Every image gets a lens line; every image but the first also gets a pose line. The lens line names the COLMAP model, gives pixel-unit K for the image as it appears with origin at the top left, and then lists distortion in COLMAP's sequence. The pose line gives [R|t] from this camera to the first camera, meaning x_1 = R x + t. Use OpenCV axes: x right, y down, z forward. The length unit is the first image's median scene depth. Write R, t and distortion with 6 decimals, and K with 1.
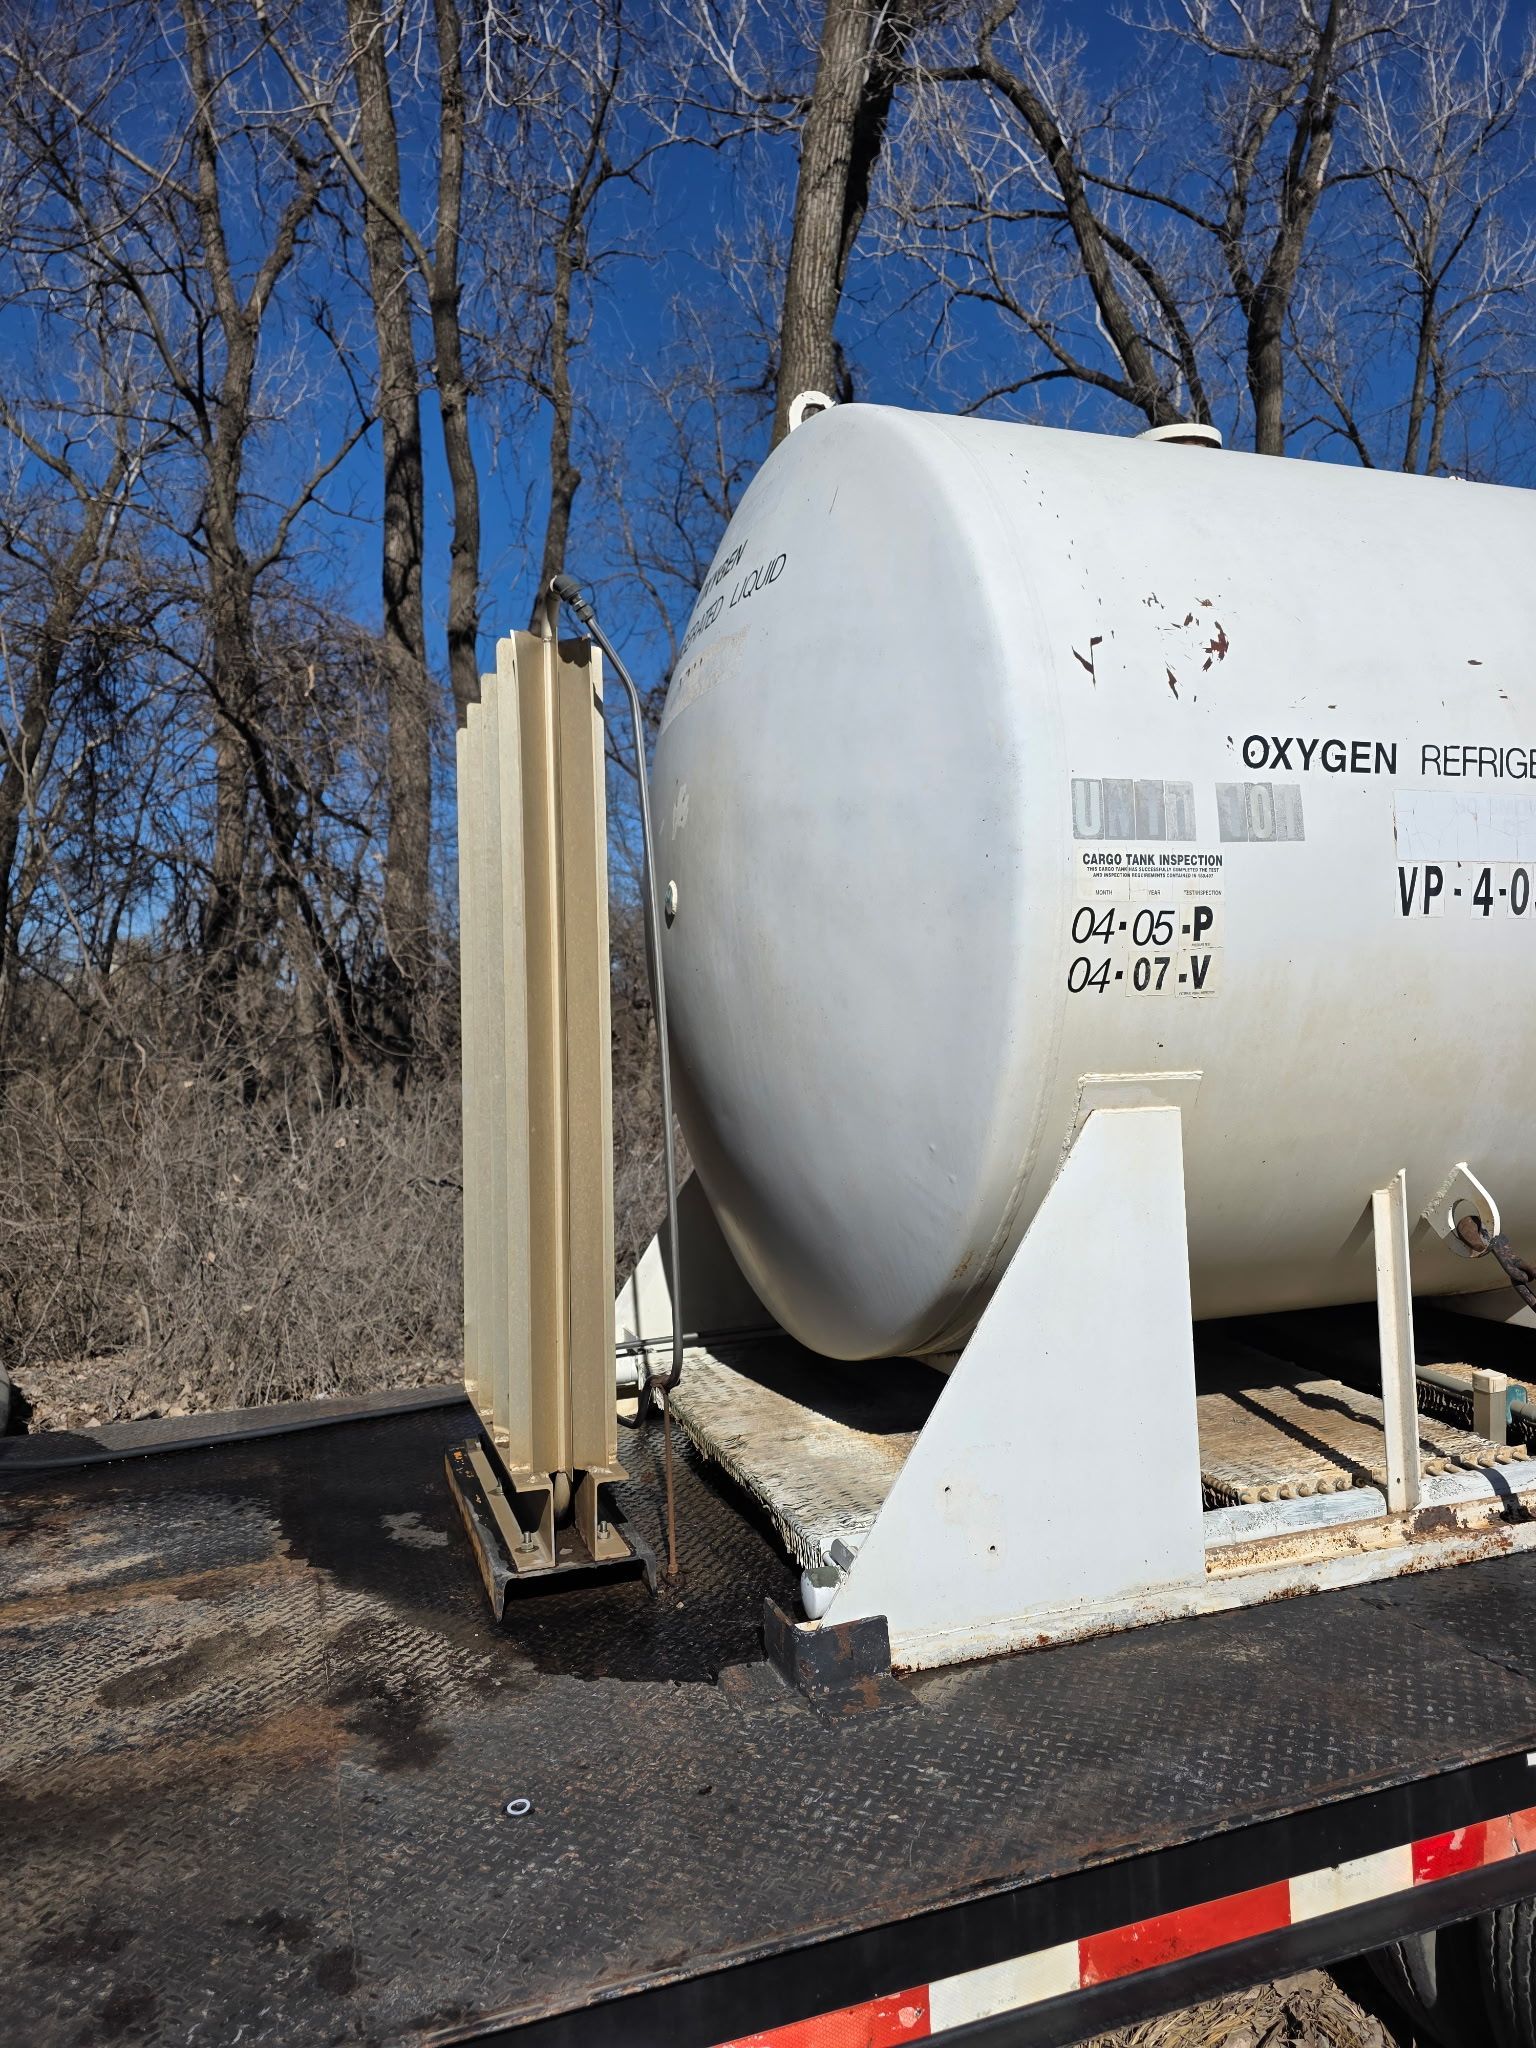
lens RADIAL K [[1351.4, 0, 768.0], [0, 1351.4, 1024.0], [0, 0, 1]] dist [0.045126, -0.042694]
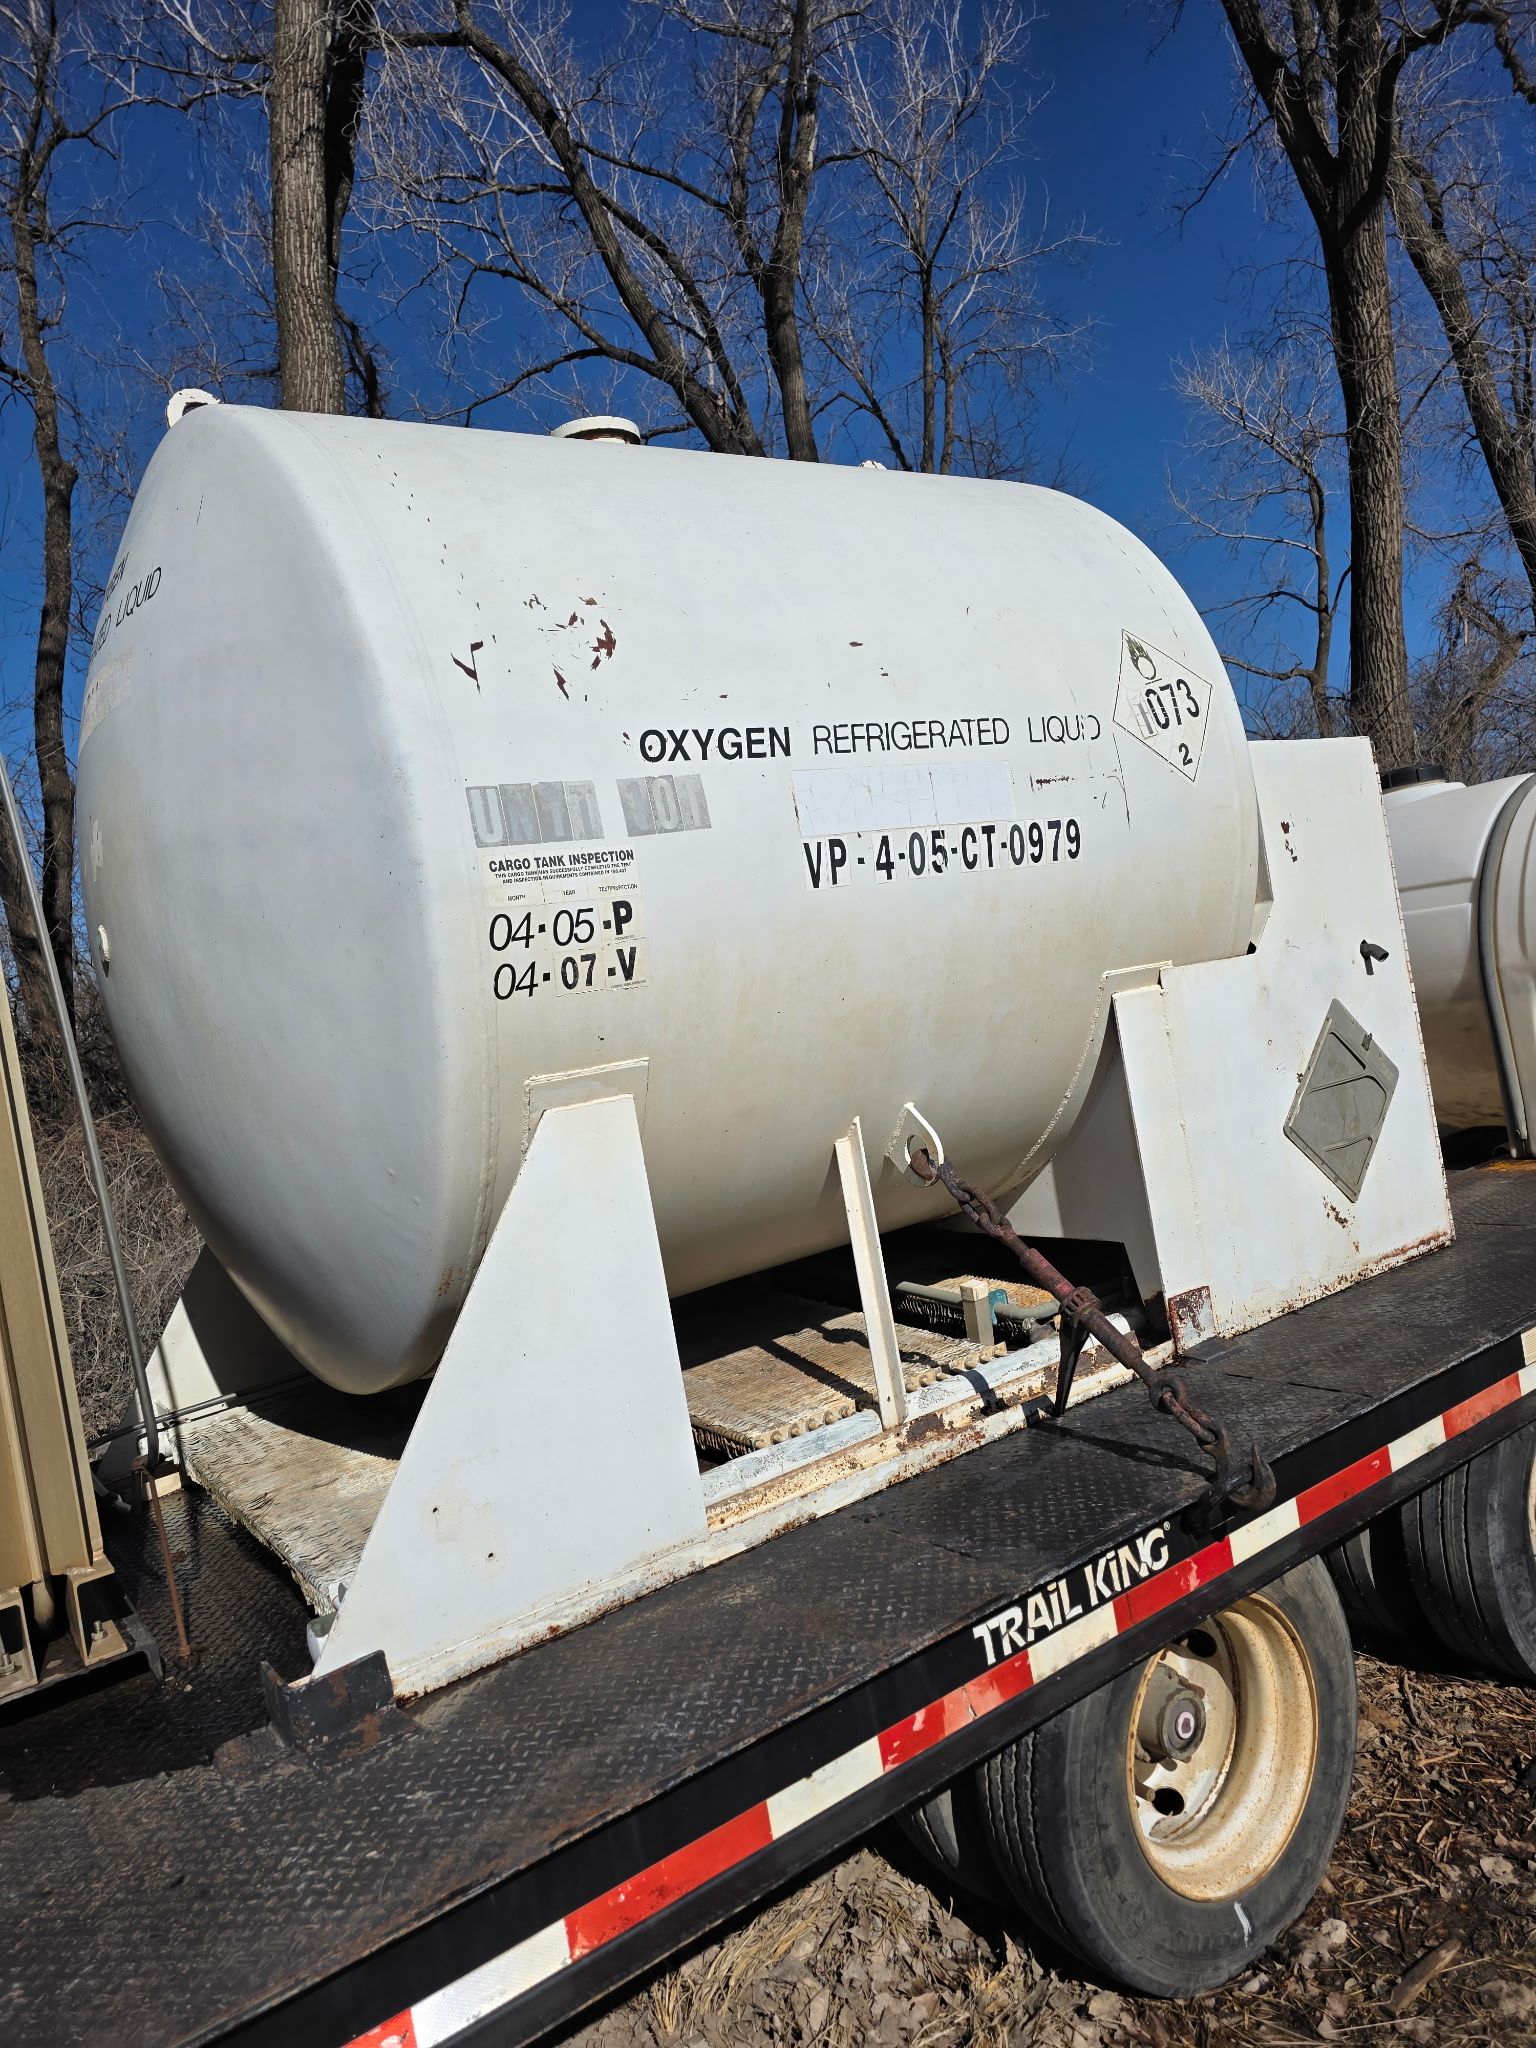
lens RADIAL K [[1340.3, 0, 757.6], [0, 1340.3, 1063.8], [0, 0, 1]] dist [0.073970, -0.073045]
pose [[0.958184, -0.140381, 0.249353, 0.143121], [0.131273, 0.989935, 0.052875, -0.003842], [-0.254265, -0.017931, 0.966968, -0.017088]]
